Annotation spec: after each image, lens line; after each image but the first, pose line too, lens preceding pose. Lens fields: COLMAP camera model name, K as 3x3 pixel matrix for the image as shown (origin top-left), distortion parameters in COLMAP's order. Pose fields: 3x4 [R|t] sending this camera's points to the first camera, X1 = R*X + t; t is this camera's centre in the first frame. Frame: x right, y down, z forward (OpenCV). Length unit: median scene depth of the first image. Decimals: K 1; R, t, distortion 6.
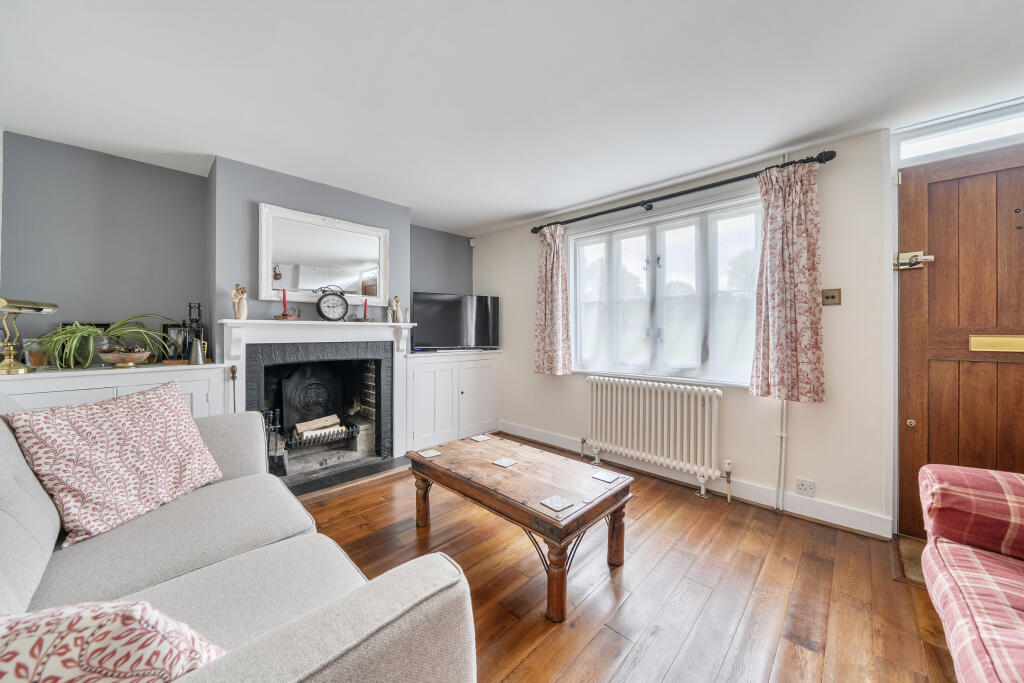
lens RADIAL K [[370.4, 0, 506.2], [0, 370.4, 334.3], [0, 0, 1]] dist [-0.001731, -0.000103]
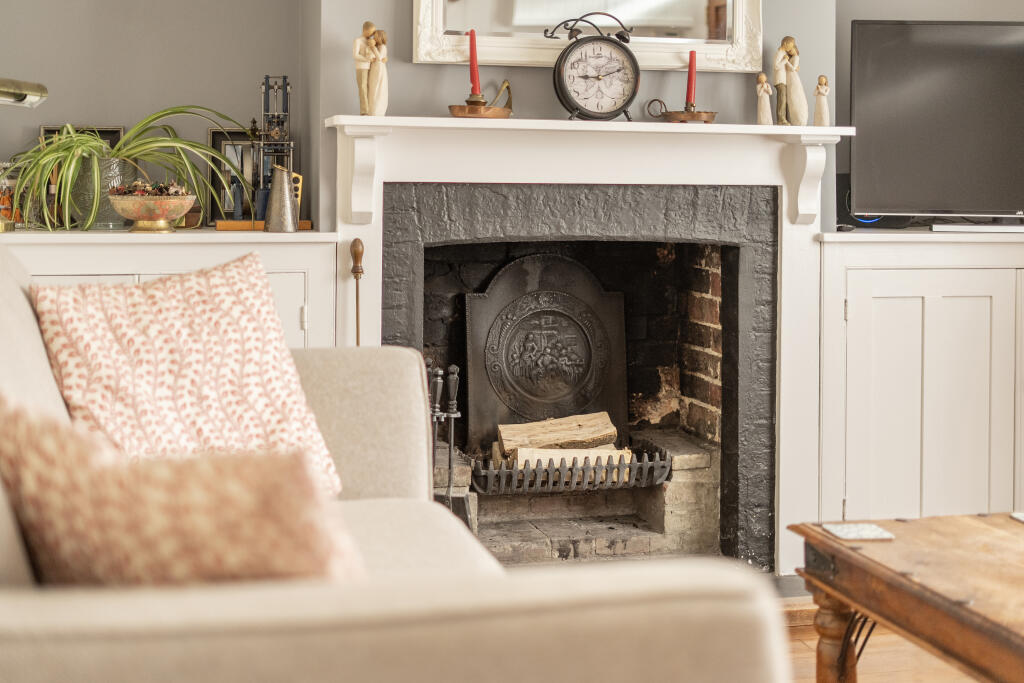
lens RADIAL K [[1667.5, 0, 512.0], [0, 1667.5, 341.5], [0, 0, 1]] dist [0.001791, -0.134769]
pose [[0.868139, 0.050163, -0.493779, 0.238139], [-0.010853, 0.996560, 0.082159, 0.044156], [0.496202, -0.065966, 0.865697, -0.386539]]
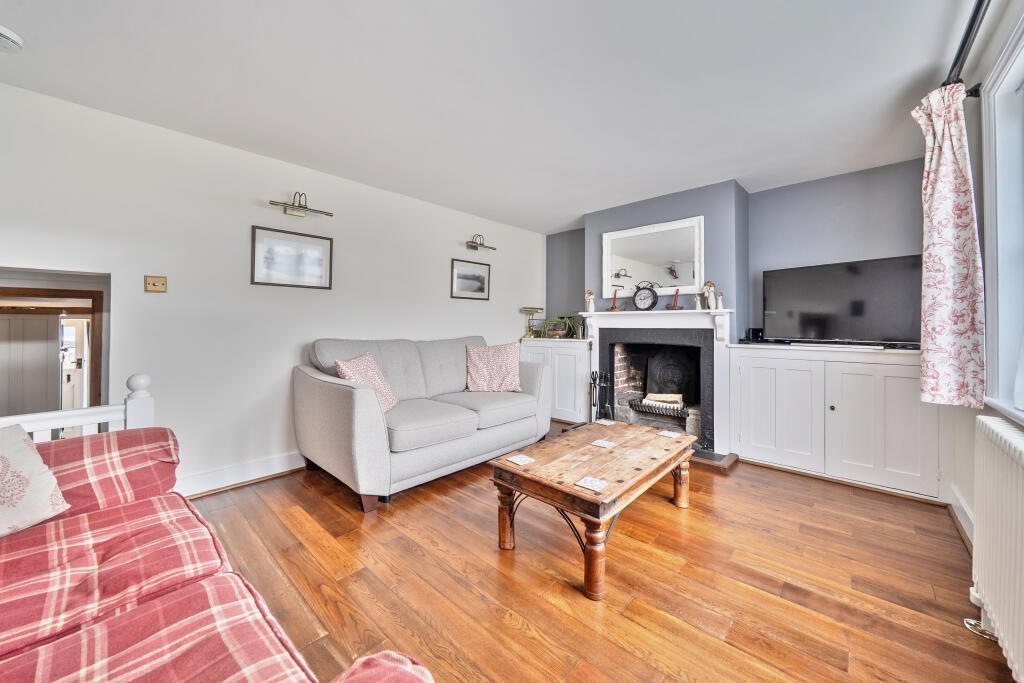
lens RADIAL K [[370.4, 0, 506.2], [0, 370.4, 334.3], [0, 0, 1]] dist [-0.001731, -0.000103]
pose [[0.010114, 0.024619, -0.999646, 0.801438], [-0.009187, 0.999657, 0.024526, 0.017388], [0.999907, 0.008935, 0.010337, 0.574438]]
